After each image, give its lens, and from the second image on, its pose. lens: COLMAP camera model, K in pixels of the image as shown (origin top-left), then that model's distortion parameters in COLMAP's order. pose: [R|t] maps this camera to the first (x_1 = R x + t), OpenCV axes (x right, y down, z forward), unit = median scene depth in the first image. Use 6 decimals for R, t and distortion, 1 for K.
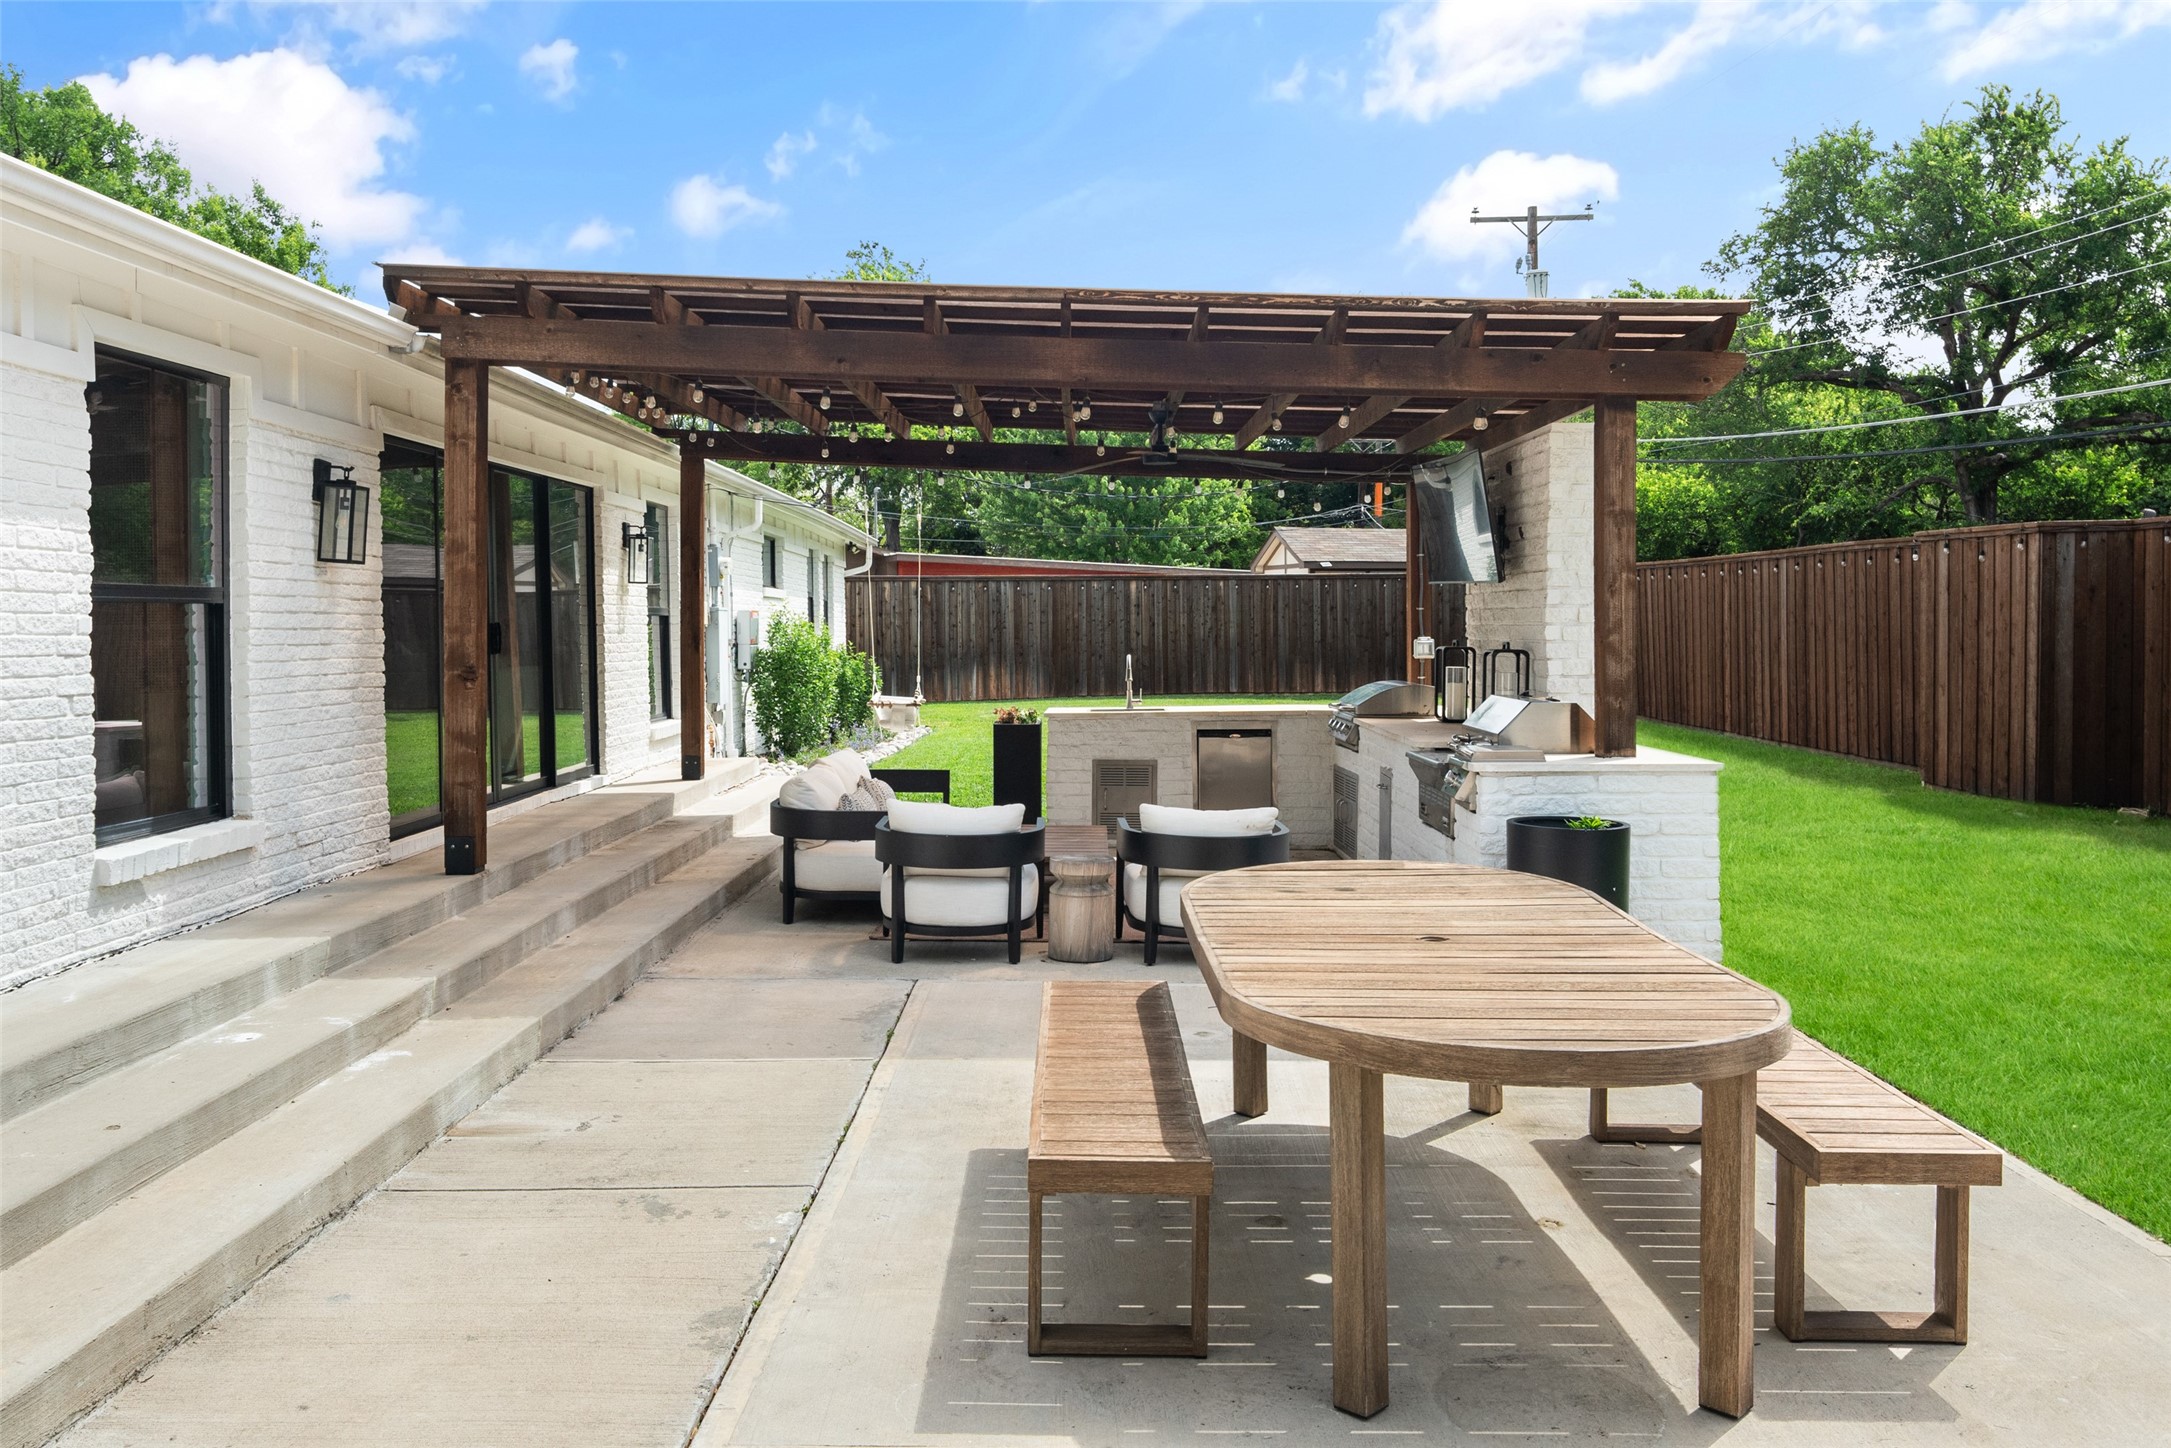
lens RADIAL K [[1715.7, 0, 1171.6], [0, 1715.7, 716.5], [0, 0, 1]] dist [0.001062, 0.005119]
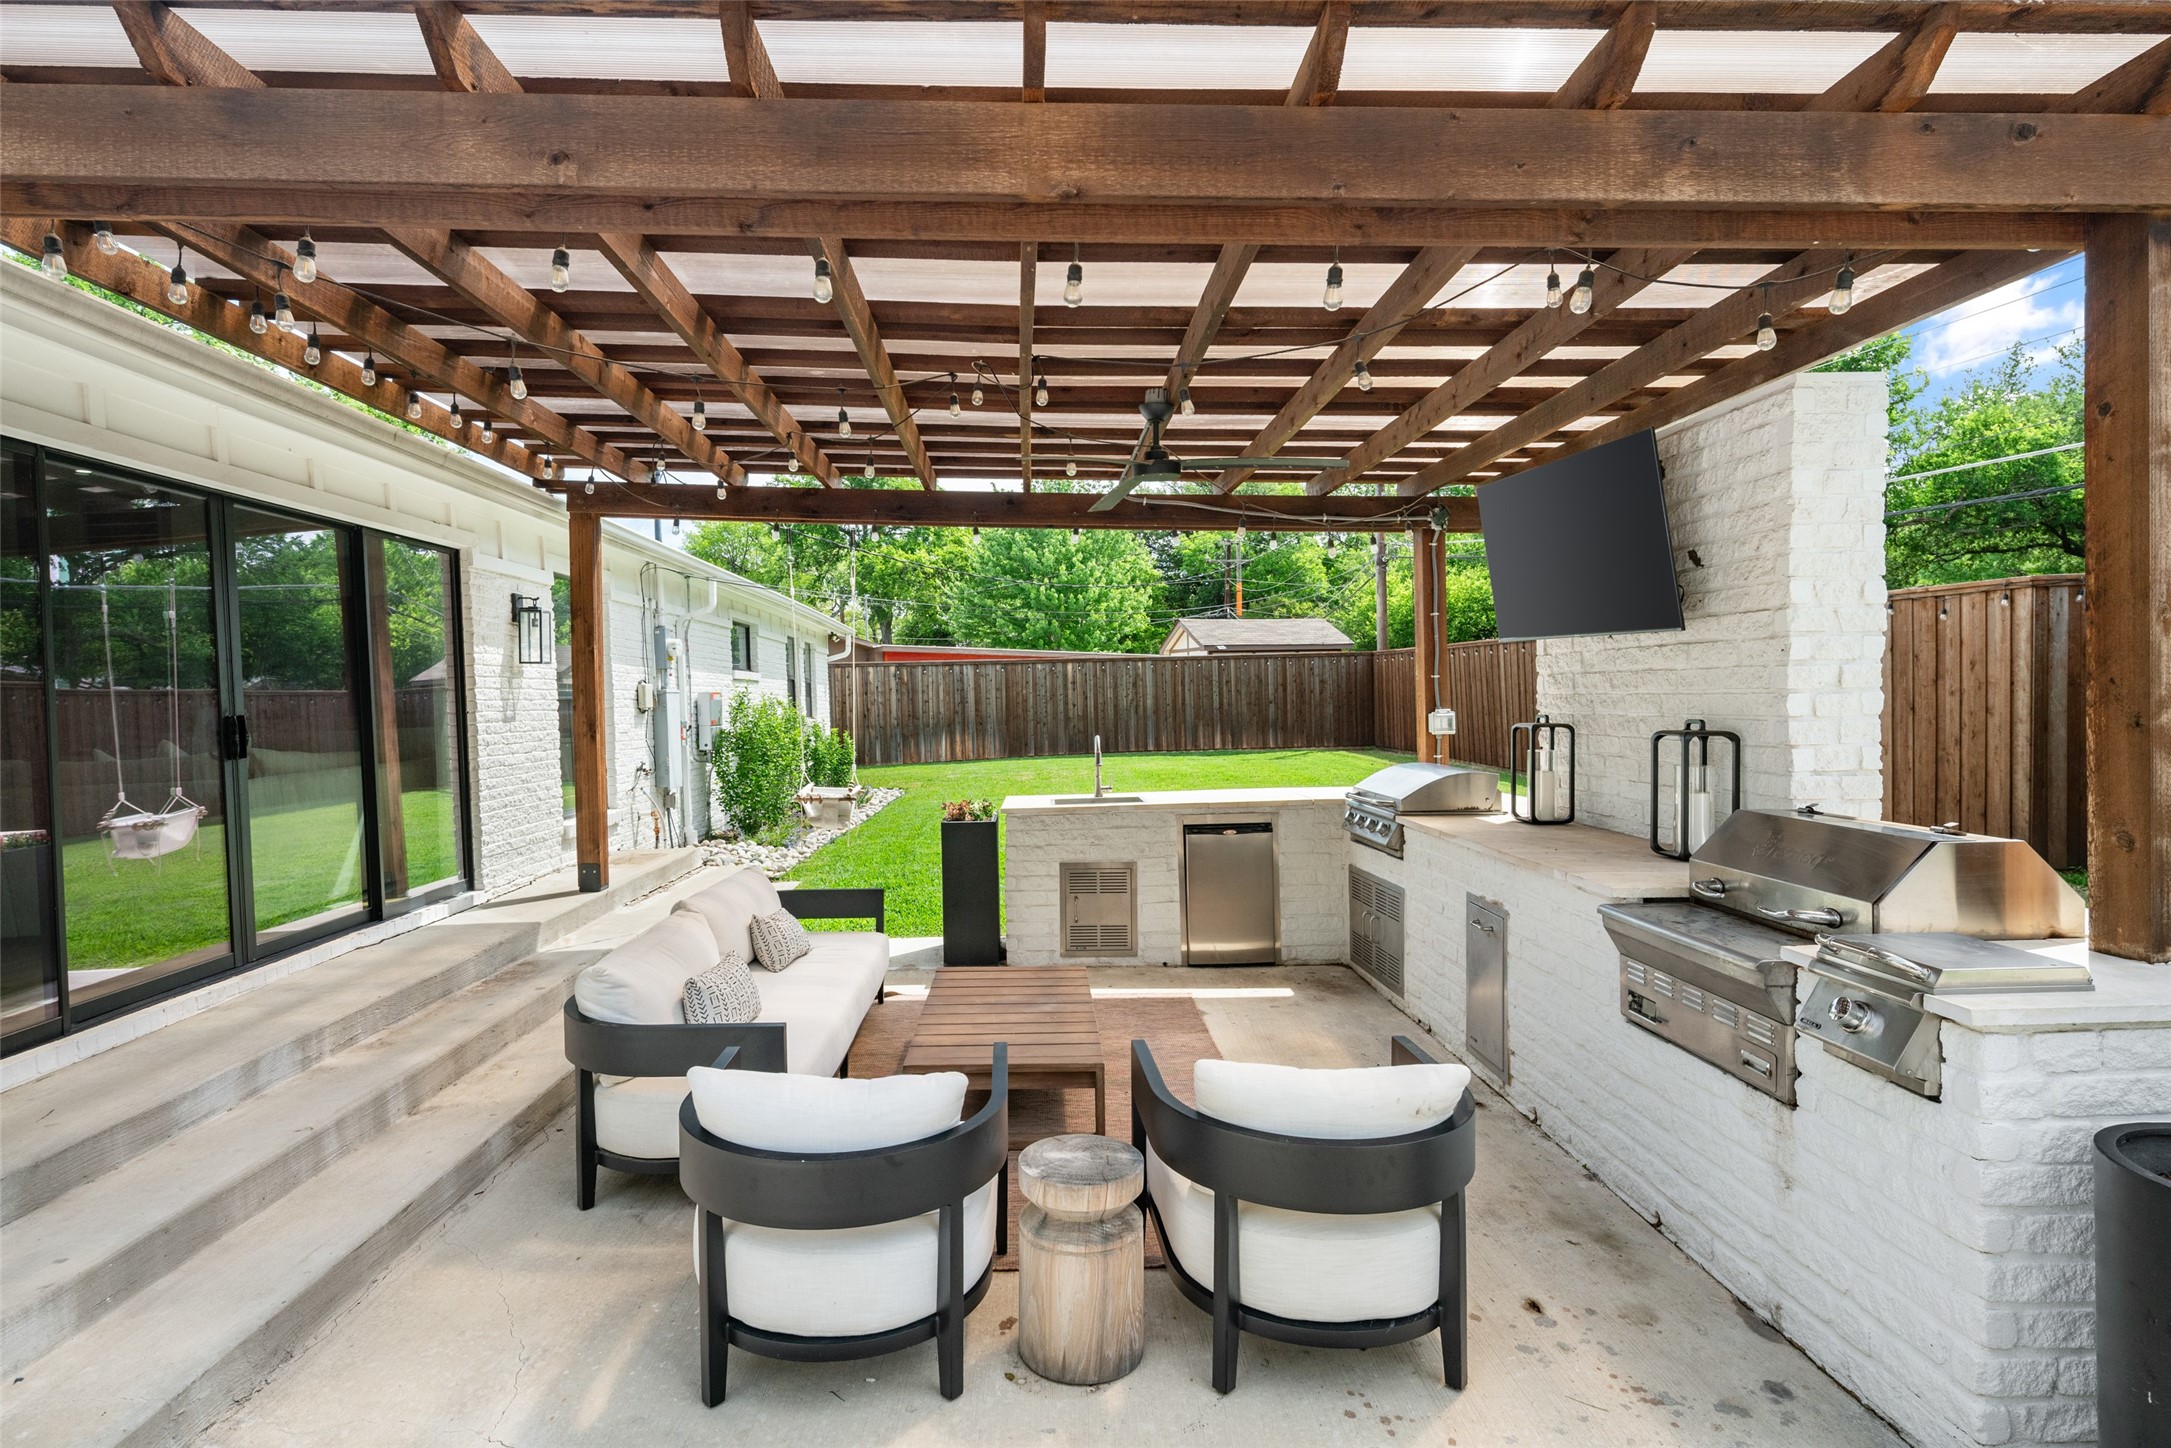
lens RADIAL K [[1120.7, 0, 1059.3], [0, 1120.7, 717.7], [0, 0, 1]] dist [0.002407, -0.000414]
pose [[0.999639, -0.017608, -0.020304, -0.033745], [0.016894, 0.999250, -0.034850, -0.026562], [0.020903, 0.034494, 0.999186, 0.449031]]
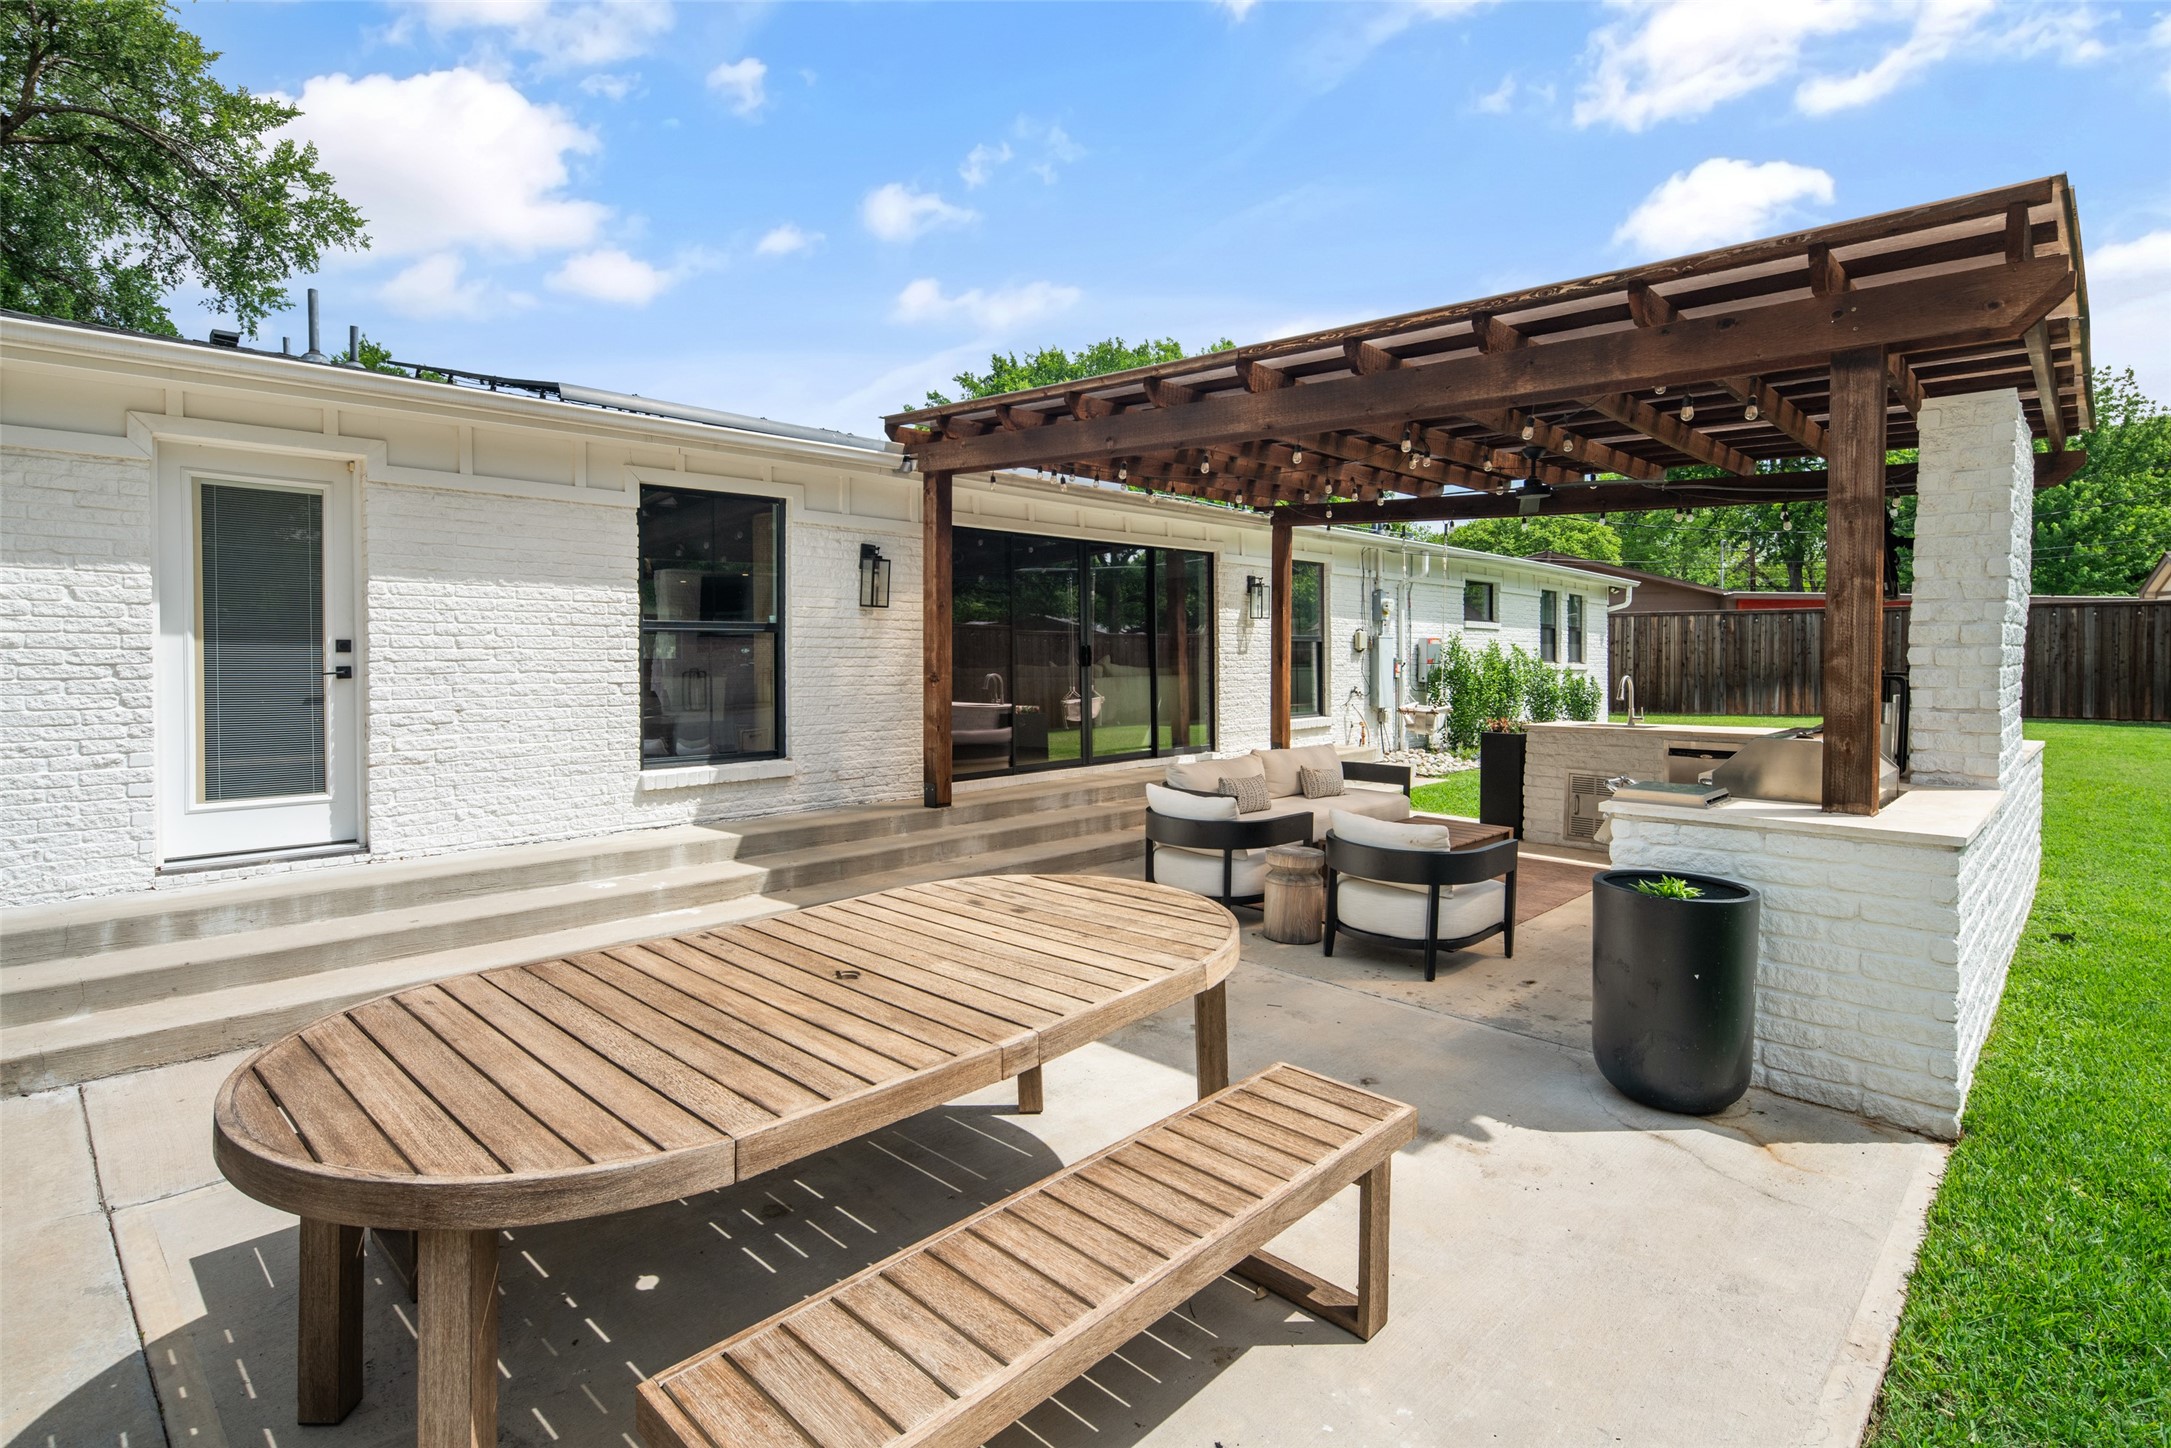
lens RADIAL K [[1120.7, 0, 1059.3], [0, 1120.7, 717.7], [0, 0, 1]] dist [0.002407, -0.000414]
pose [[0.683233, 0.046274, -0.728733, 0.258908], [-0.042195, 0.998824, 0.023864, -0.011507], [0.728980, 0.014444, 0.684382, 0.257745]]
